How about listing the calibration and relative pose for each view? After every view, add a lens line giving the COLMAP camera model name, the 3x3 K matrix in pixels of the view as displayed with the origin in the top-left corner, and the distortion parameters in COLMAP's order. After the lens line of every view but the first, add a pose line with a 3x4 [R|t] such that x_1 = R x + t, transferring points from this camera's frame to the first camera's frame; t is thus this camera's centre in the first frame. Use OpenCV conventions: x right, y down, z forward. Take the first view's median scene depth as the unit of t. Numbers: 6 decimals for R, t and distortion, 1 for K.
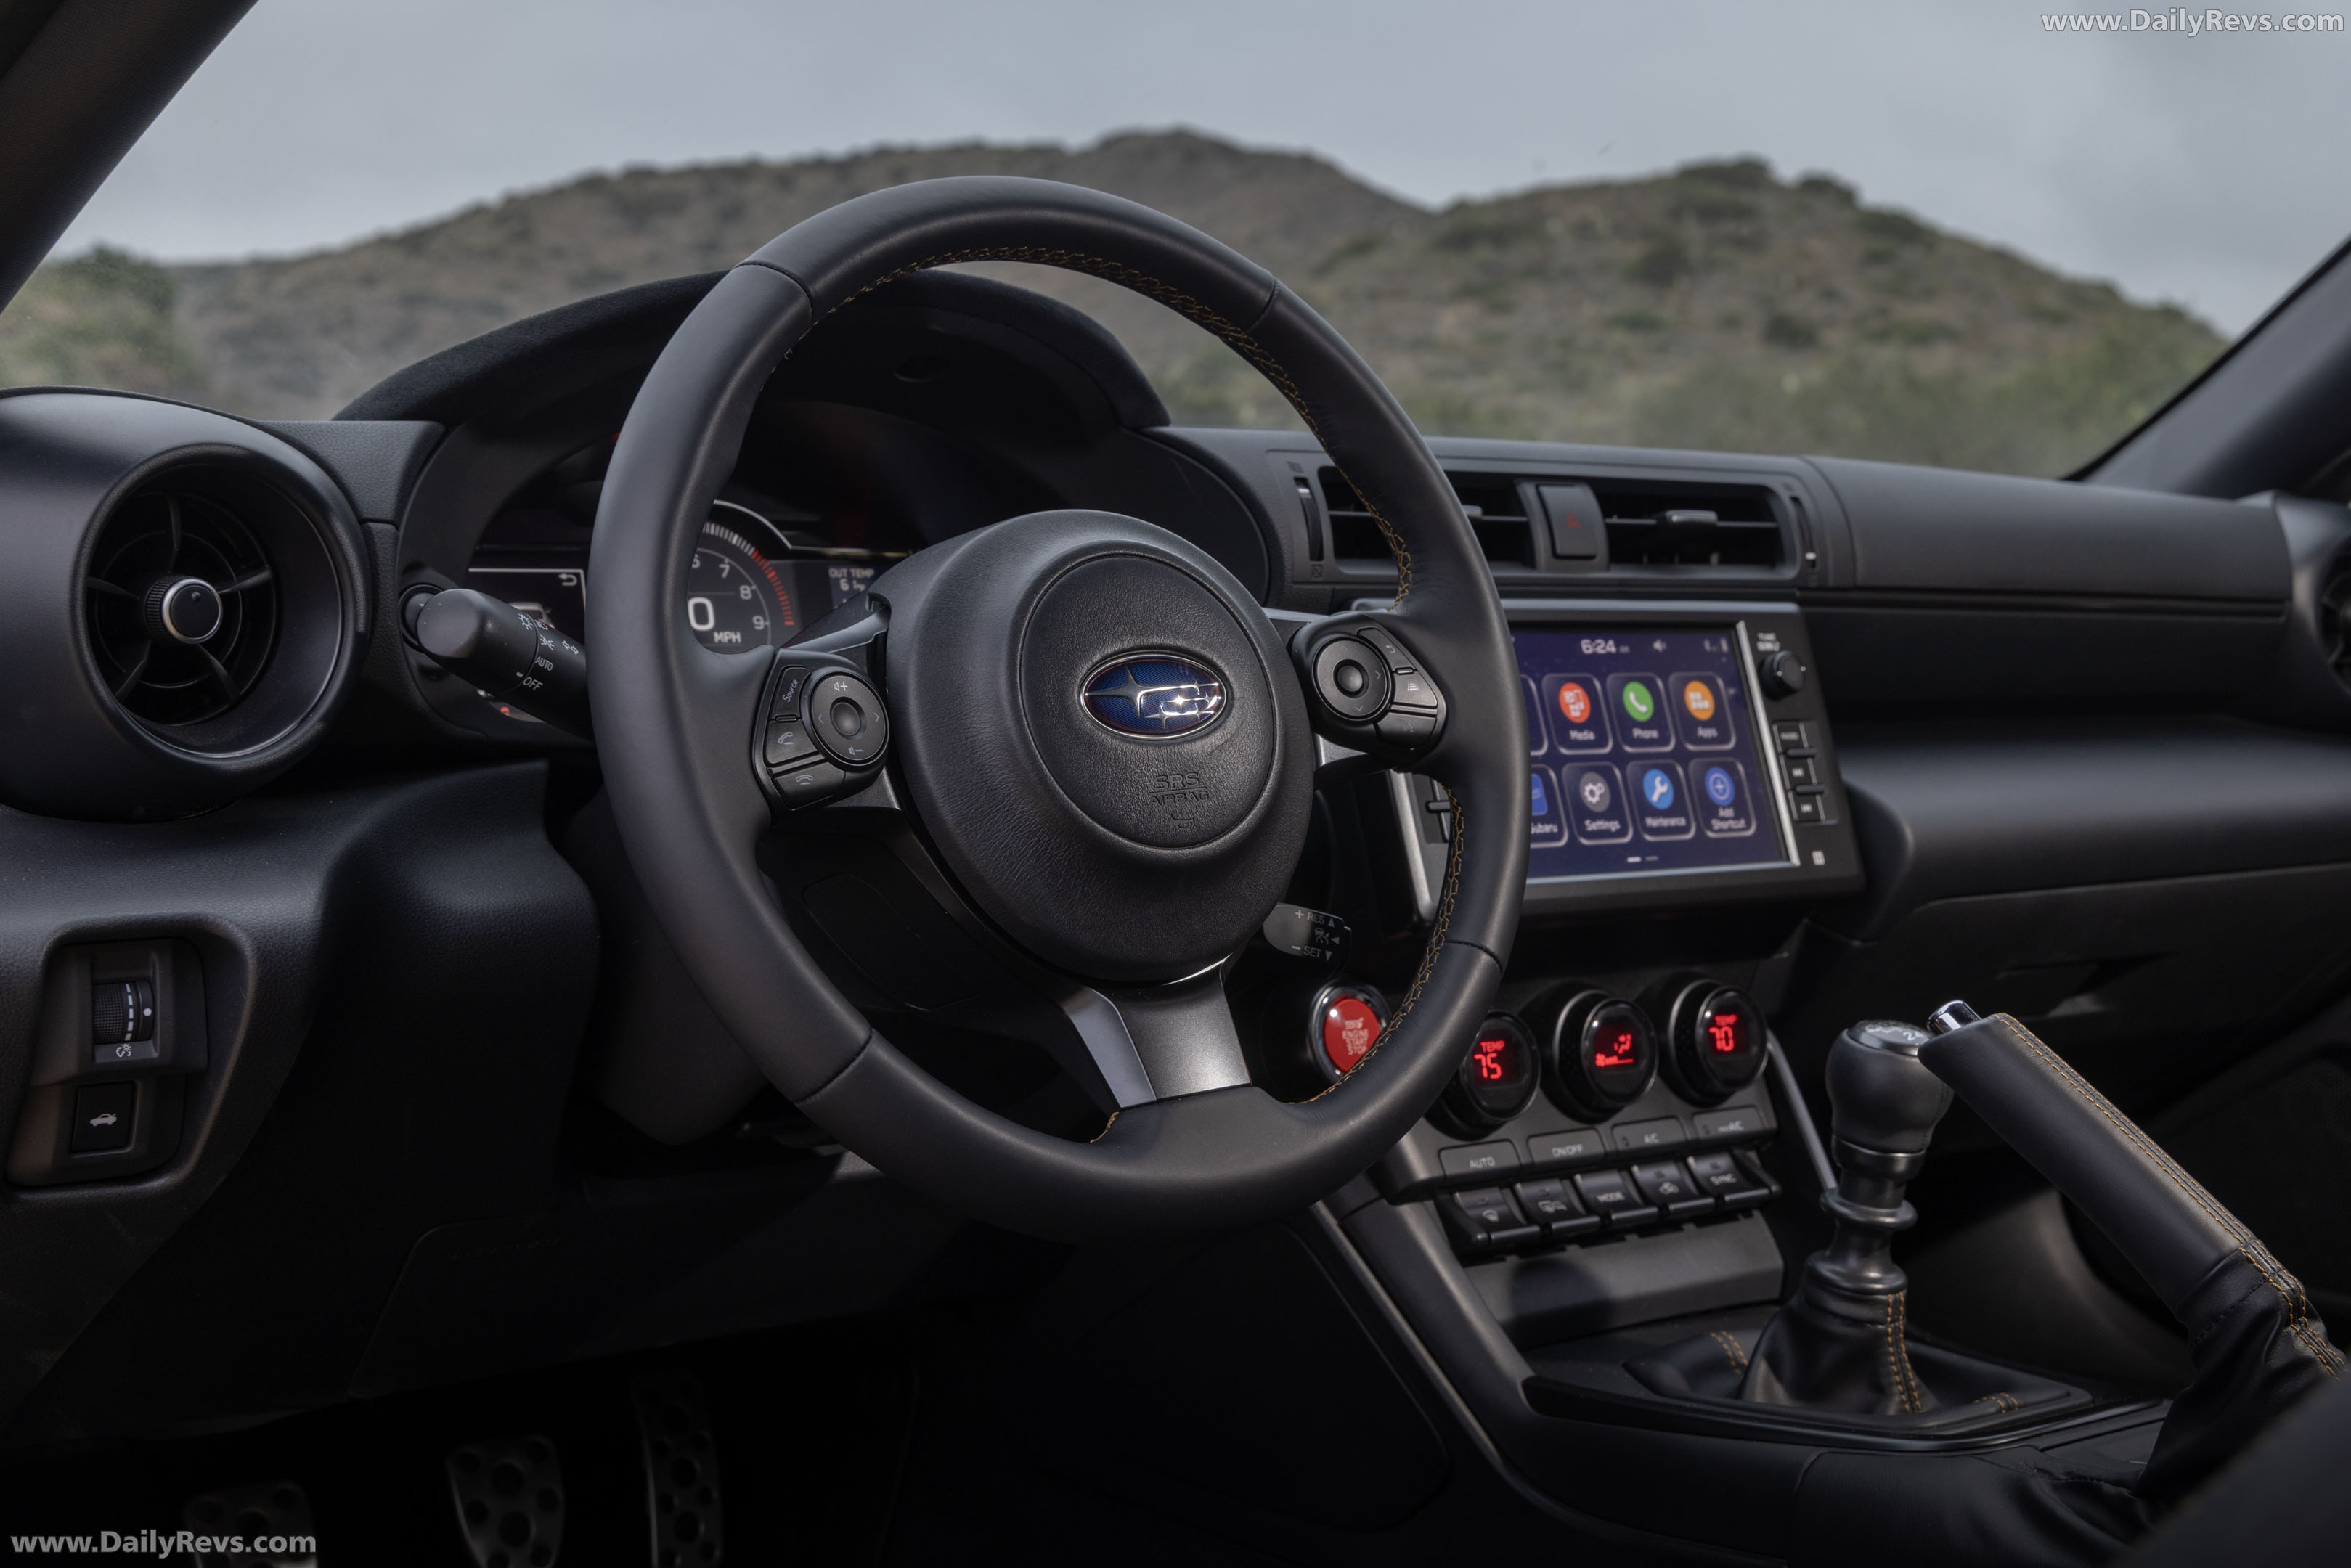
lens RADIAL K [[3104.4, 0, 1190.5], [0, 3104.4, 731.7], [0, 0, 1]] dist [-0.012546, 0.000000]
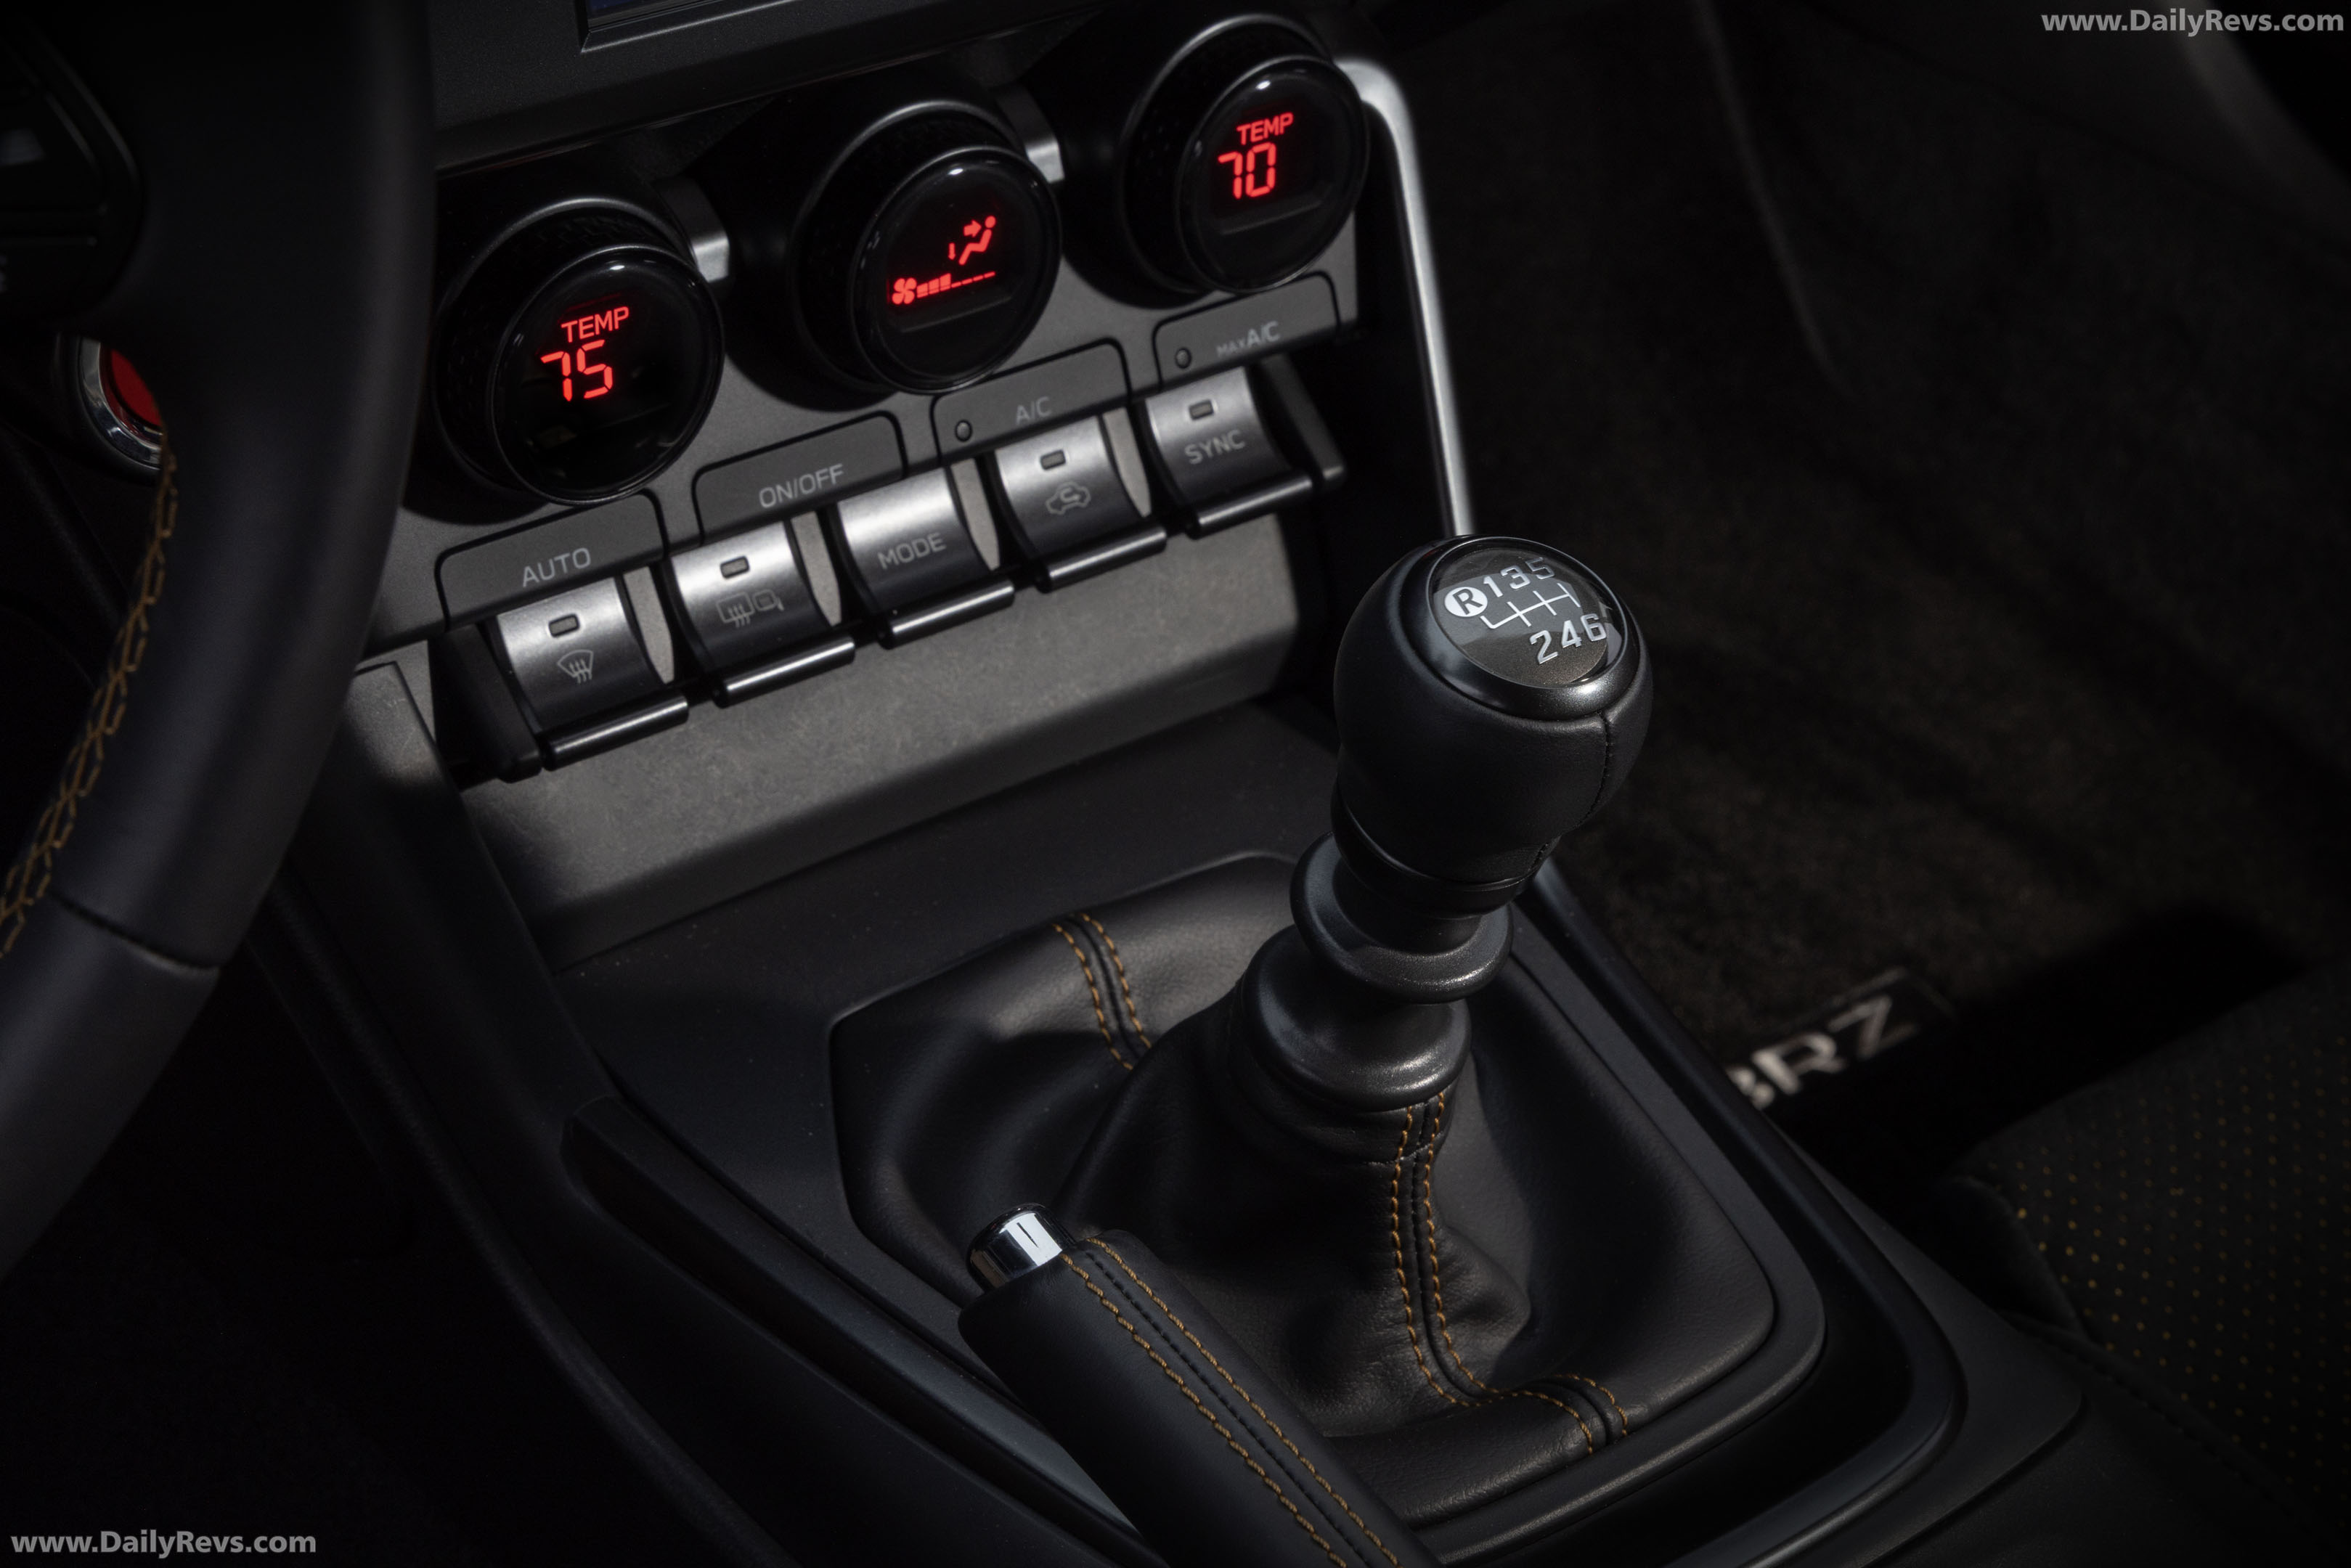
lens RADIAL K [[4493.0, 0, 1197.5], [0, 4493.0, 774.7], [0, 0, 1]] dist [-0.062289, 0.000000]
pose [[0.992740, 0.102089, 0.063599, 0.139162], [-0.119954, 0.801493, 0.585850, -0.195153], [0.008835, -0.589225, 0.807920, 0.481469]]
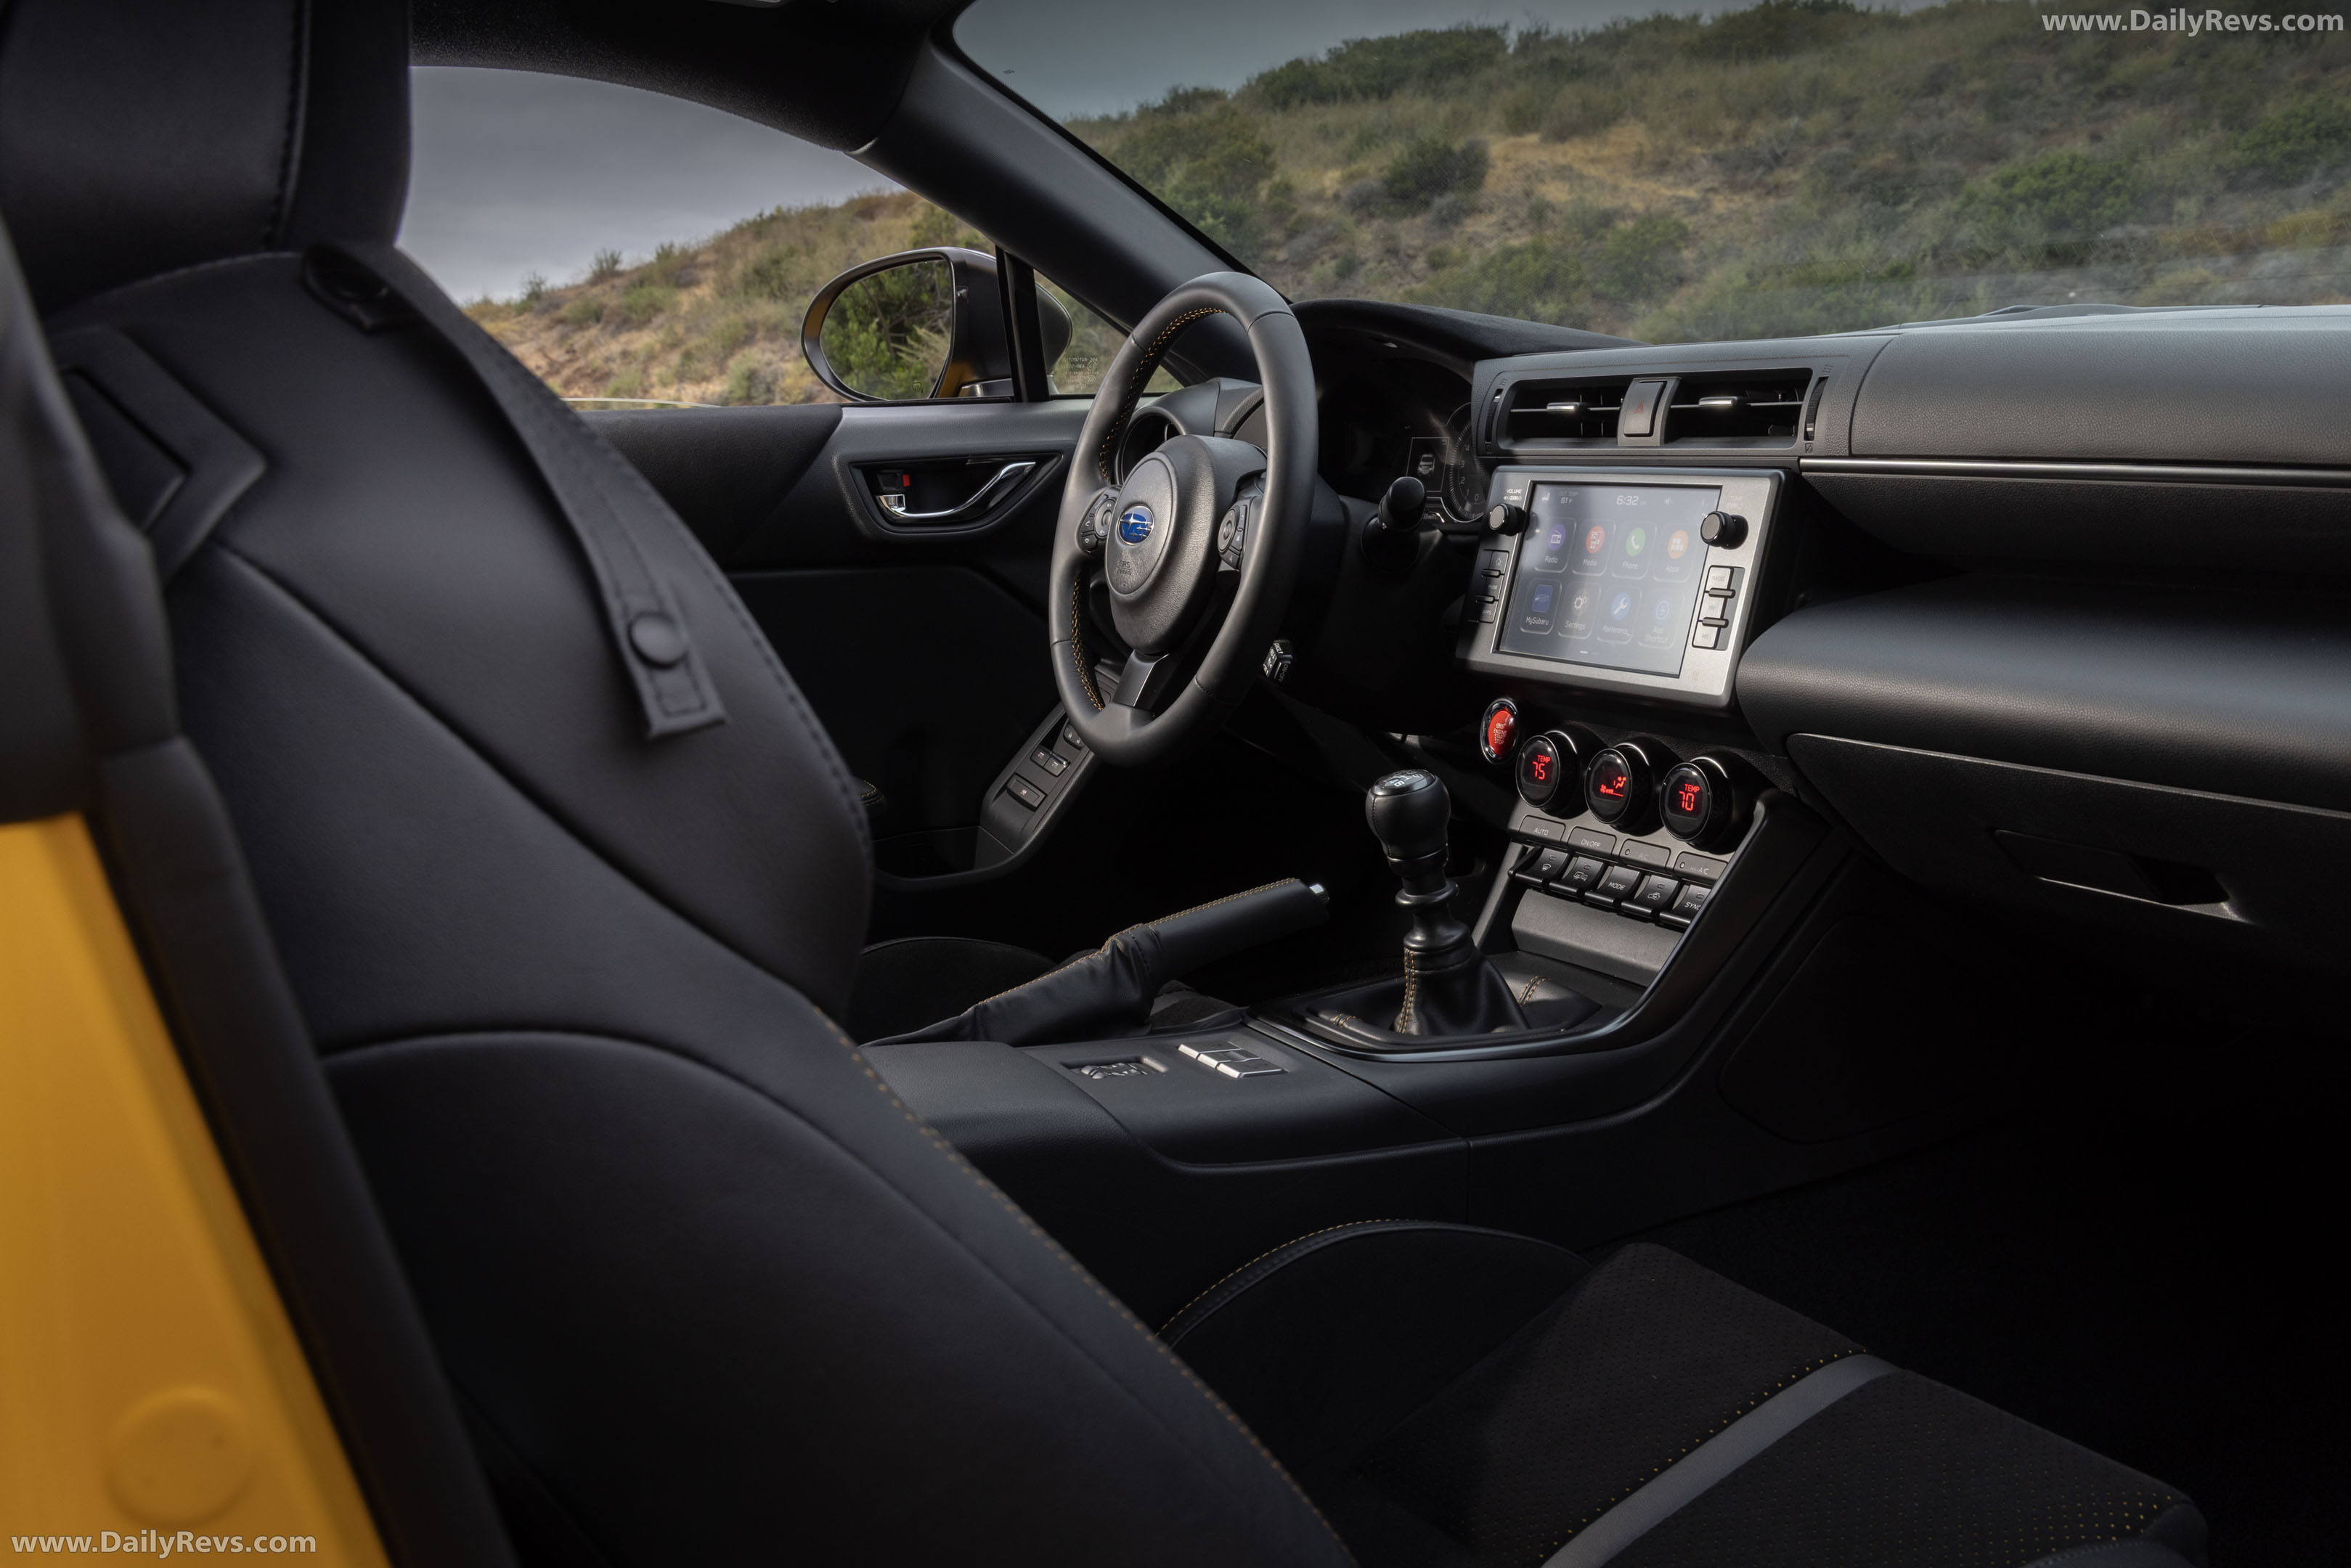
lens RADIAL K [[2393.6, 0, 1180.3], [0, 2393.6, 770.6], [0, 0, 1]] dist [0.015467, 0.000000]
pose [[-0.200897, 0.169478, -0.964841, 1.244866], [0.025998, 0.985496, 0.167694, -0.094638], [0.979267, 0.008606, -0.202389, 1.030405]]
